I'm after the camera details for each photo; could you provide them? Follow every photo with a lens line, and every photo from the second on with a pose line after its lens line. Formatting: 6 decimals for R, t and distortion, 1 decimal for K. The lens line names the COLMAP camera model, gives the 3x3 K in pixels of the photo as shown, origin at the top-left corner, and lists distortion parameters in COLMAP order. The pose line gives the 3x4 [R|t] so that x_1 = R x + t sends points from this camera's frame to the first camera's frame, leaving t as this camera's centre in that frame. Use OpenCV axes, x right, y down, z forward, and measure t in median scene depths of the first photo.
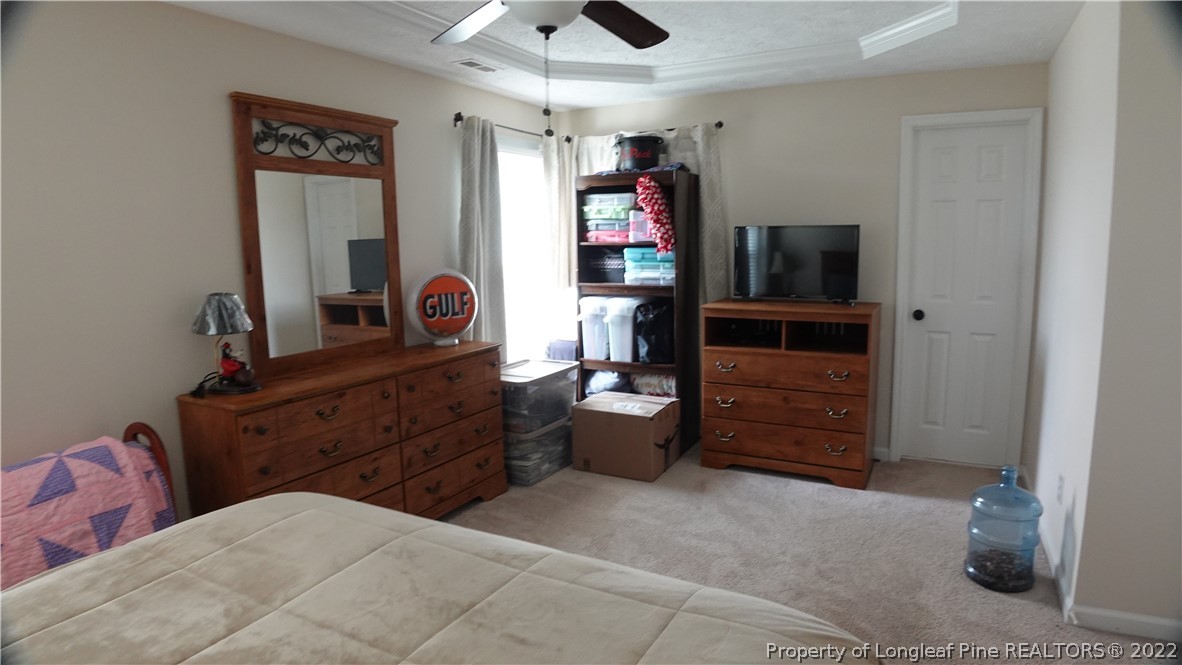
lens RADIAL K [[671.5, 0, 592.6], [0, 671.5, 330.5], [0, 0, 1]] dist [-0.094903, 0.020374]
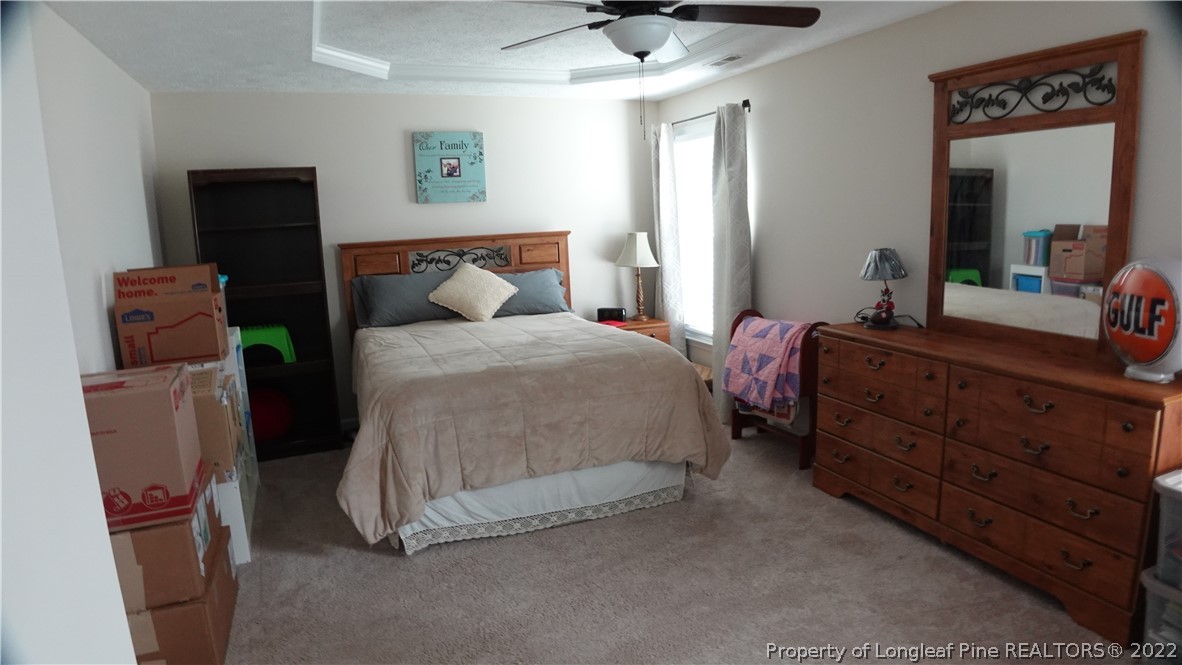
lens RADIAL K [[671.5, 0, 592.6], [0, 671.5, 330.5], [0, 0, 1]] dist [-0.094903, 0.020374]
pose [[-0.618659, 0.177205, -0.765415, 0.656676], [-0.060564, 0.960576, 0.271340, -0.179950], [0.783322, 0.214224, -0.583536, 1.111545]]
